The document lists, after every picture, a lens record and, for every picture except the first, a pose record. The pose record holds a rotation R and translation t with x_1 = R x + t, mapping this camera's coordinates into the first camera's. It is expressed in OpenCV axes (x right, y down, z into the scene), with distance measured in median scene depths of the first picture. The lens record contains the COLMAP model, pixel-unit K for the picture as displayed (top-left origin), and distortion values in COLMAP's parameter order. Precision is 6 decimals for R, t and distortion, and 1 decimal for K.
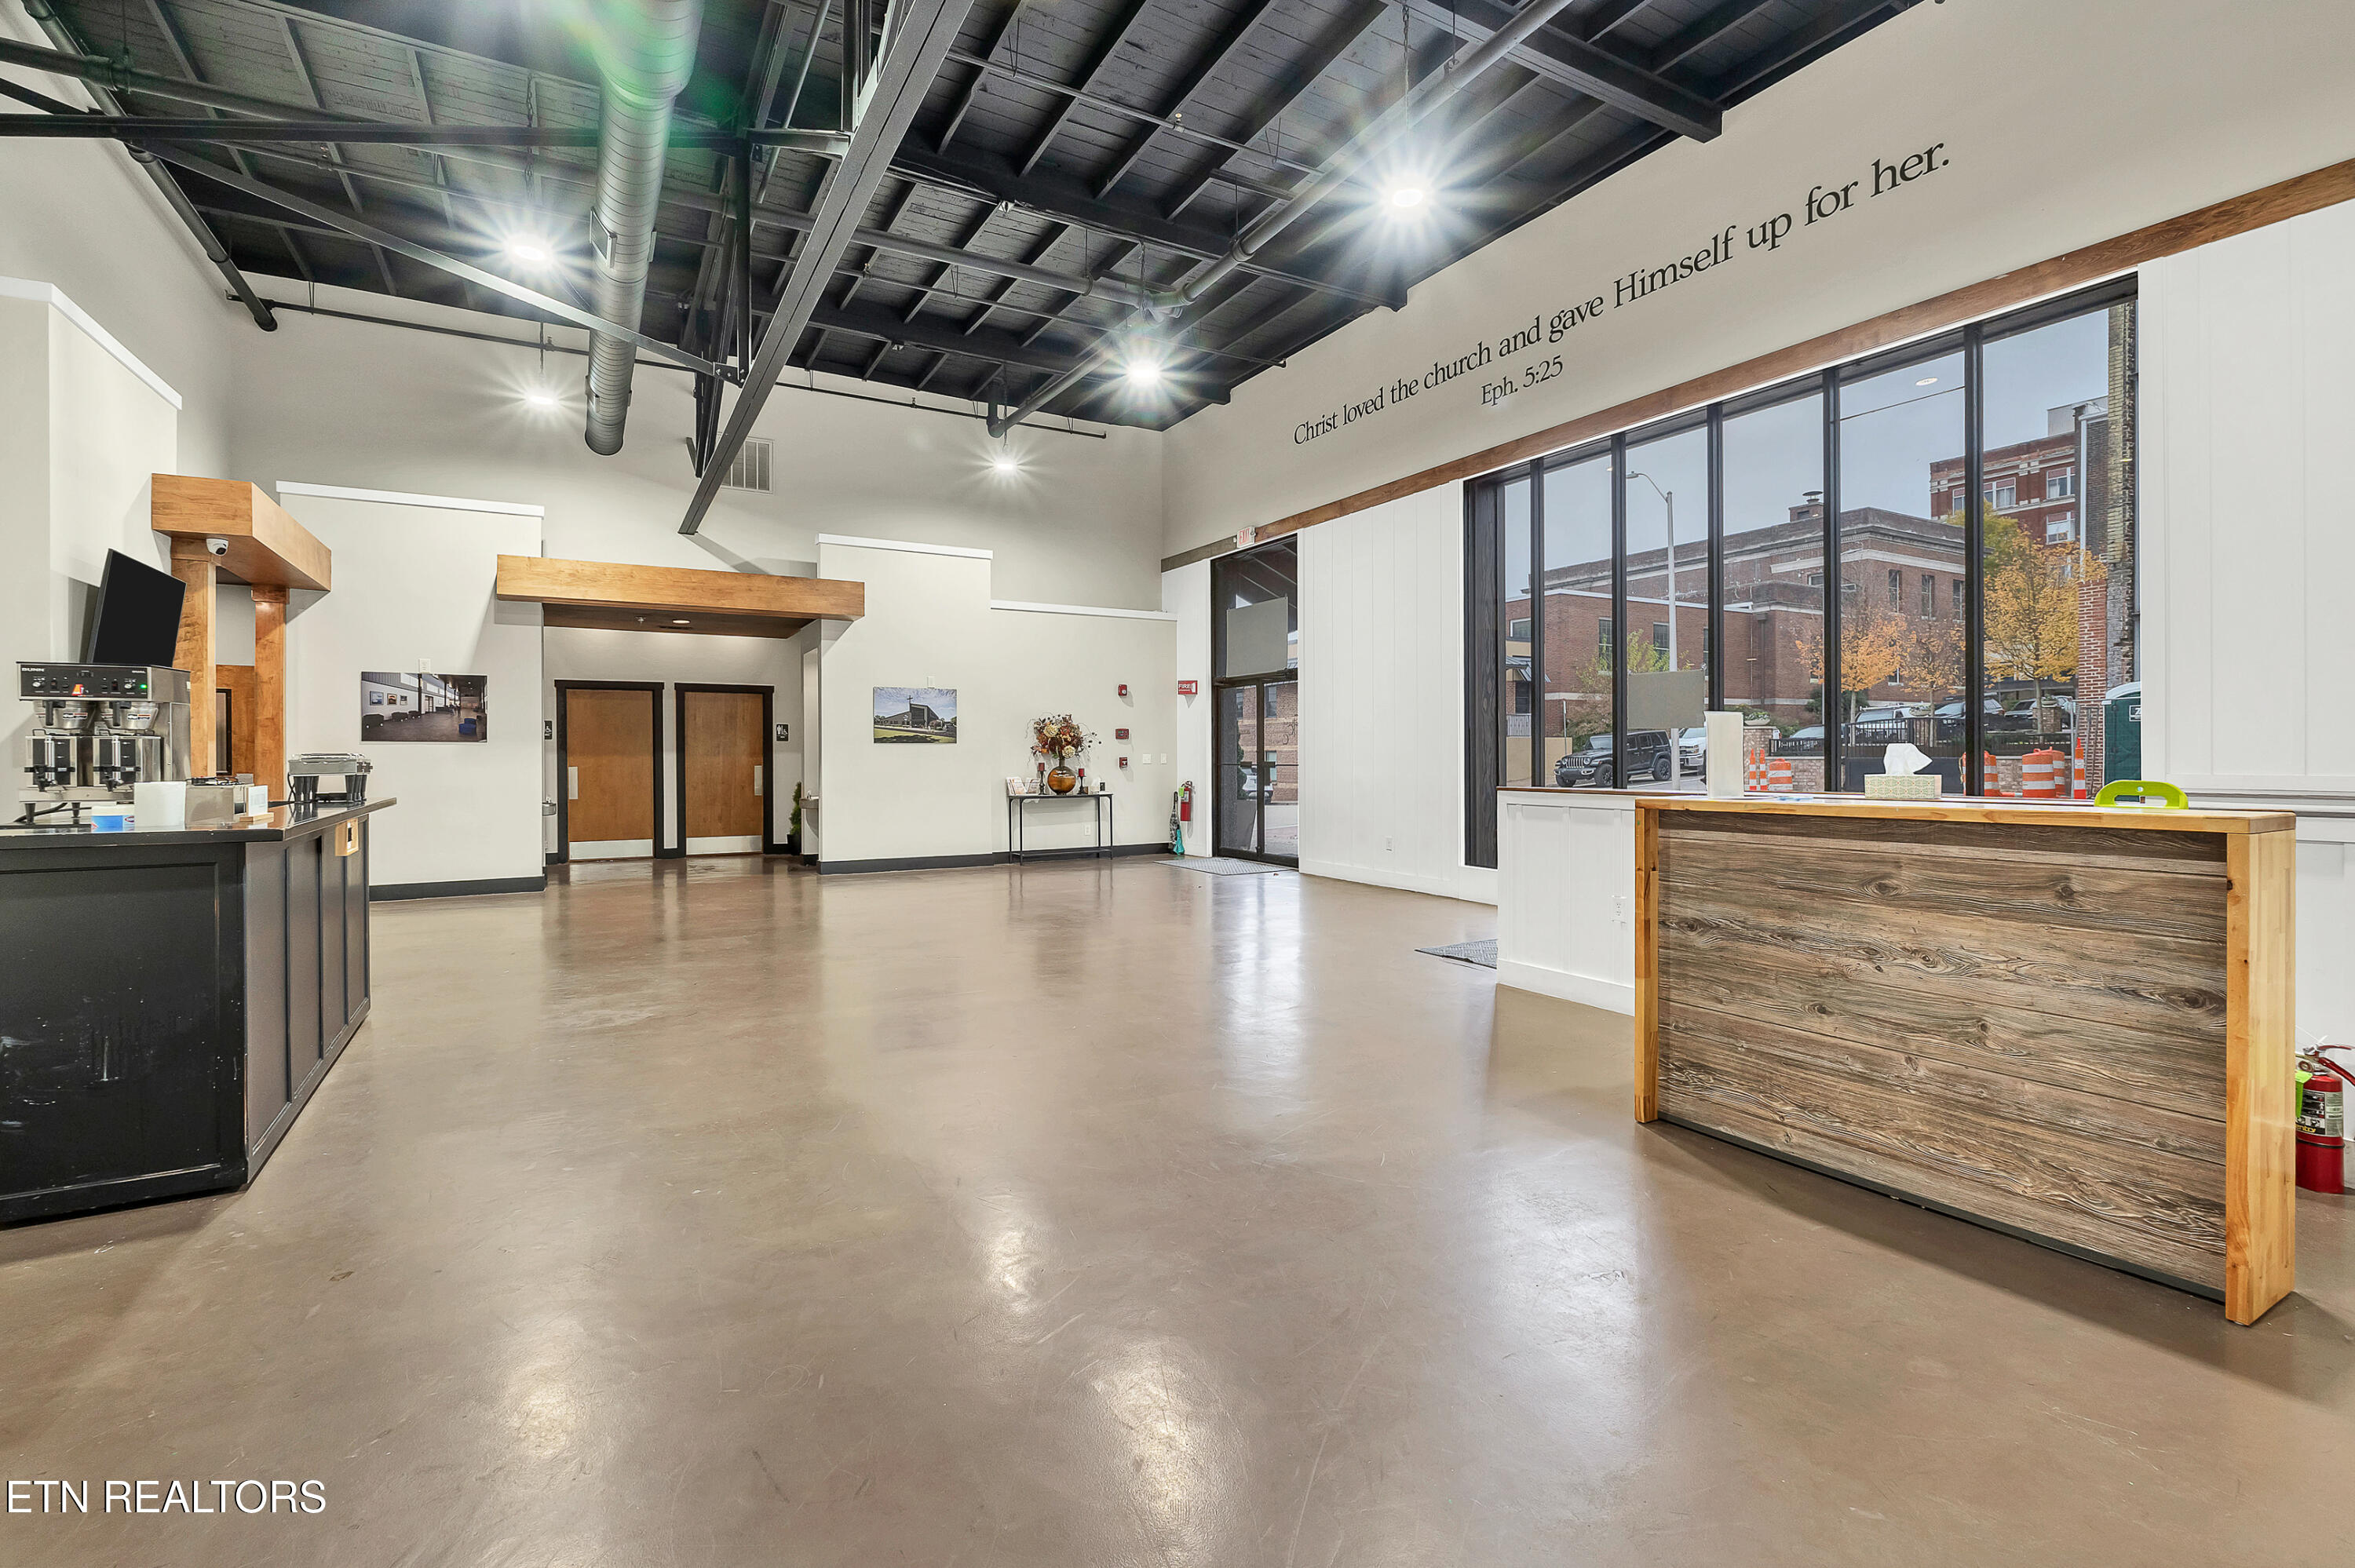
lens RADIAL K [[1065.5, 0, 1177.5], [0, 1065.5, 784.0], [0, 0, 1]] dist [0.000520, -0.000019]
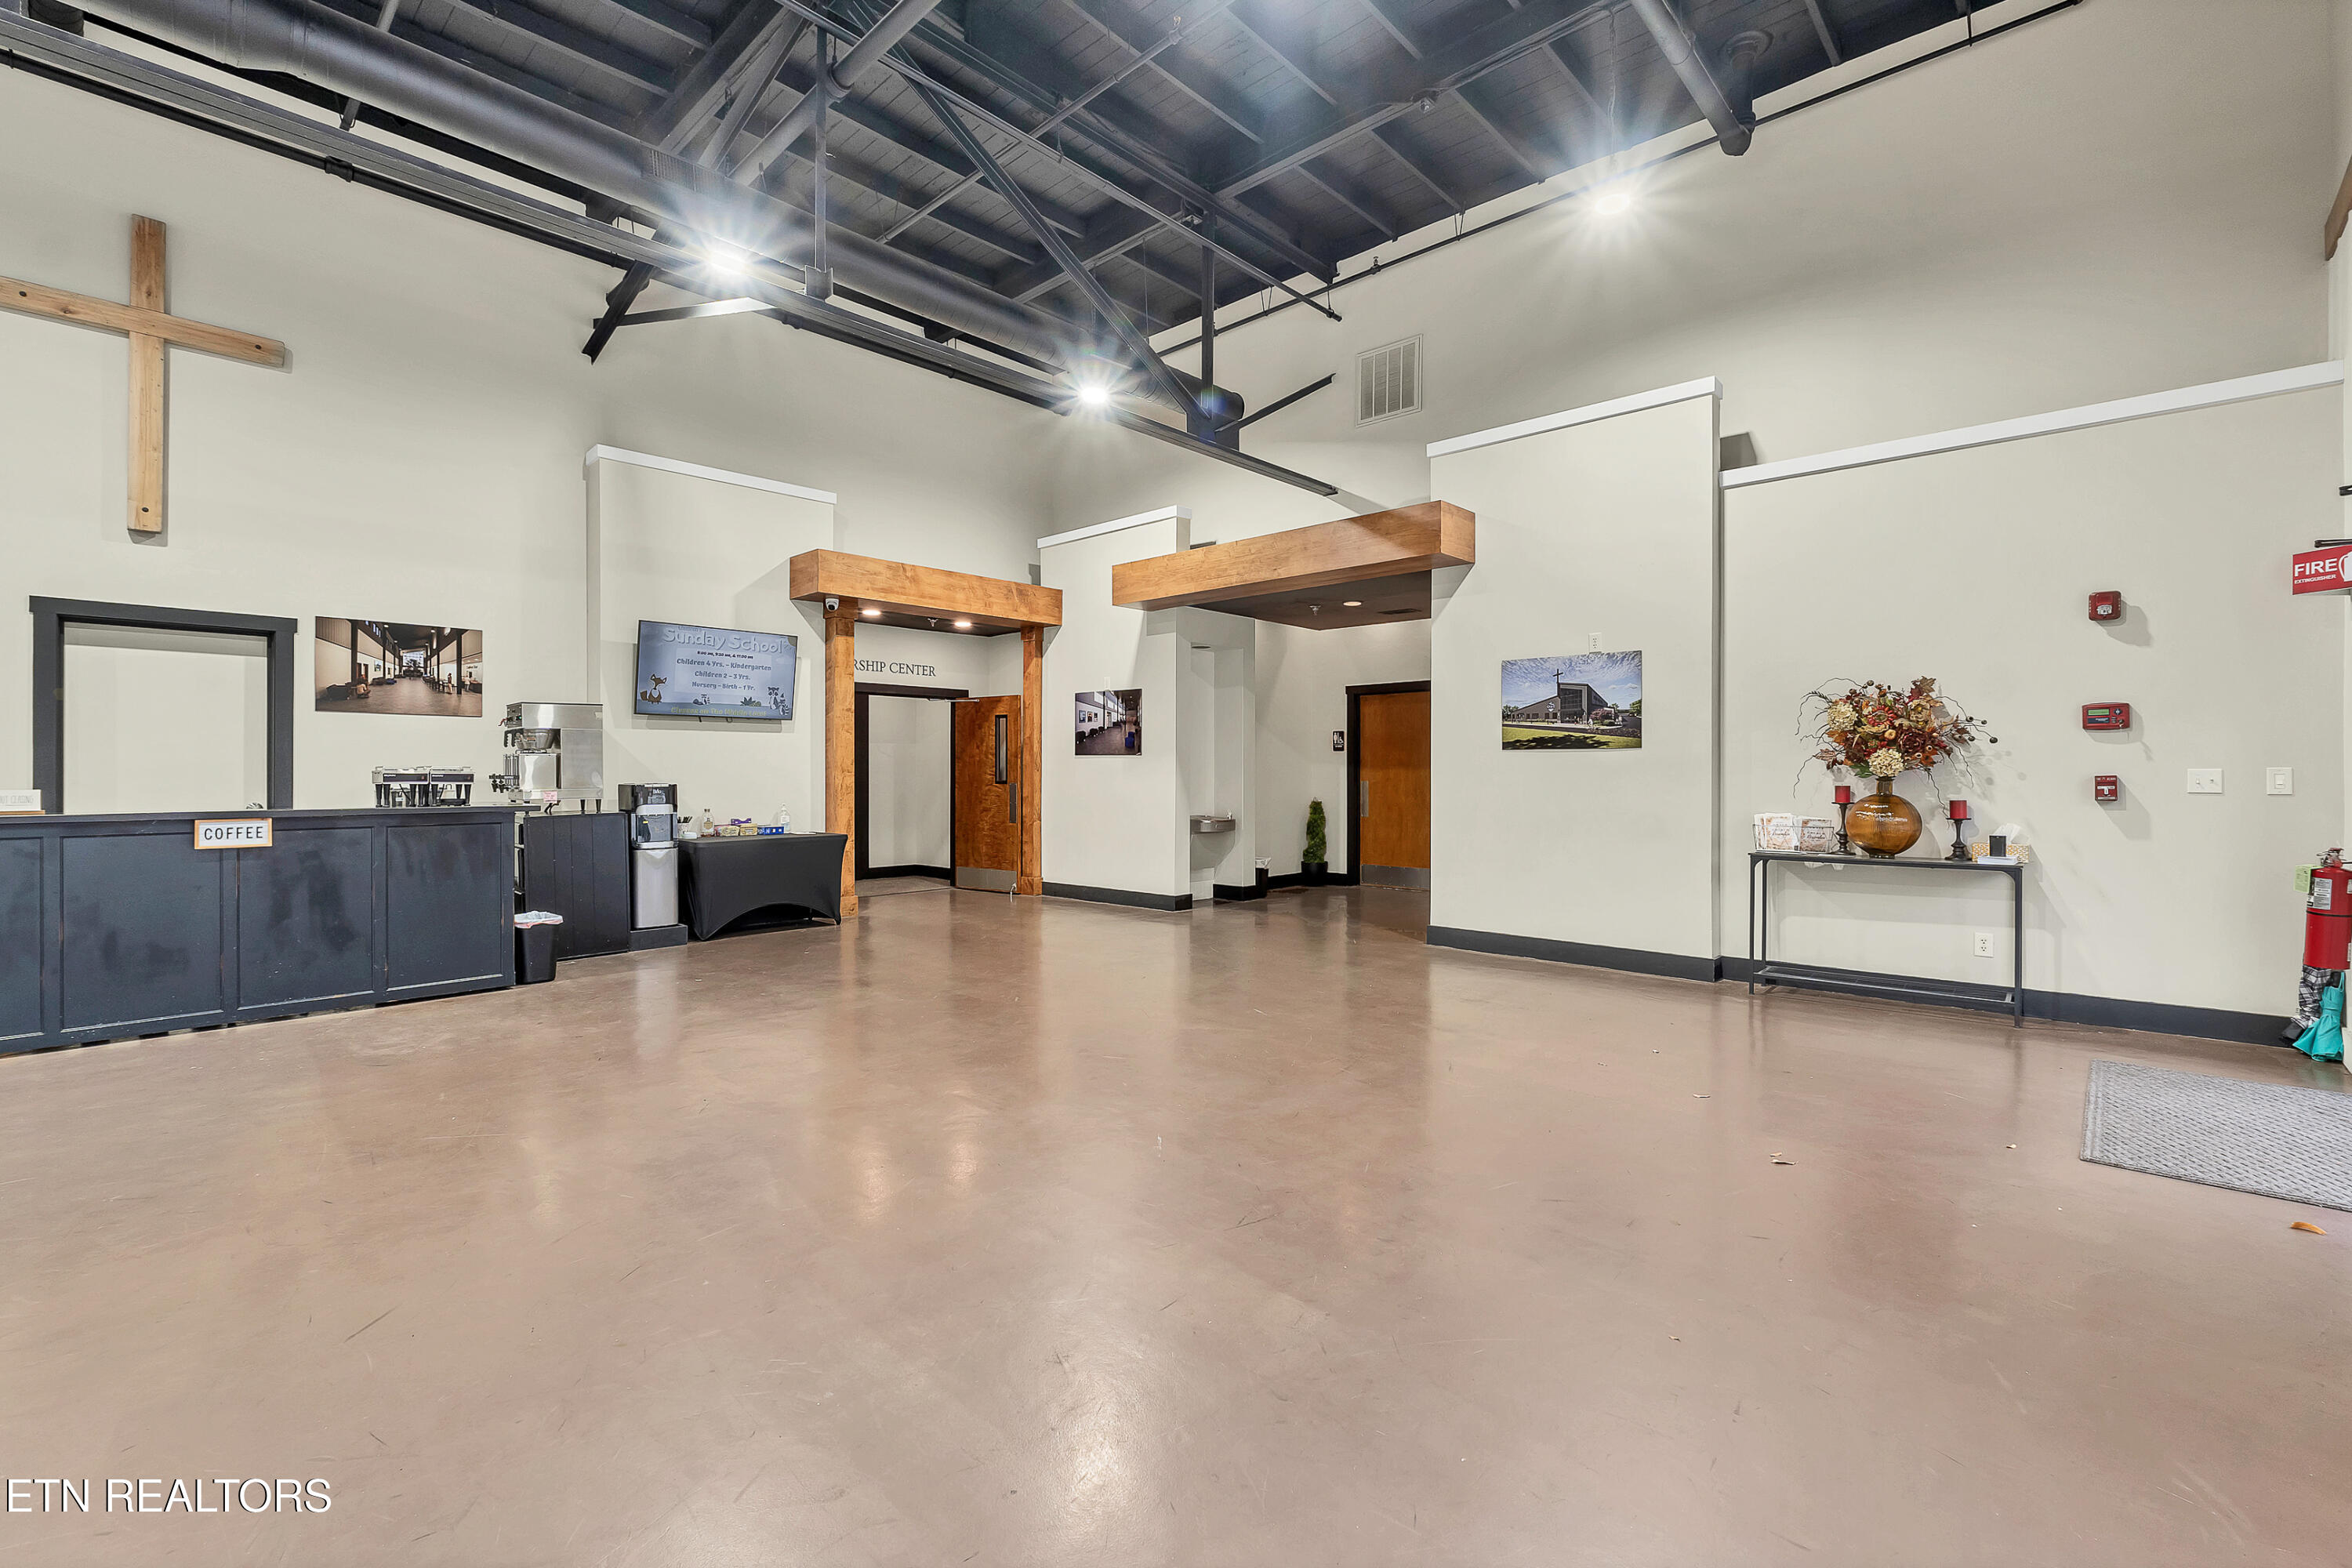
lens RADIAL K [[1012.3, 0, 1176.0], [0, 1012.3, 784.0], [0, 0, 1]] dist [-0.000073, 0.000103]
pose [[0.297552, 0.016885, -0.954556, 0.226971], [-0.027414, 0.999582, 0.009136, -0.017866], [0.954312, 0.023450, 0.297891, 0.621483]]
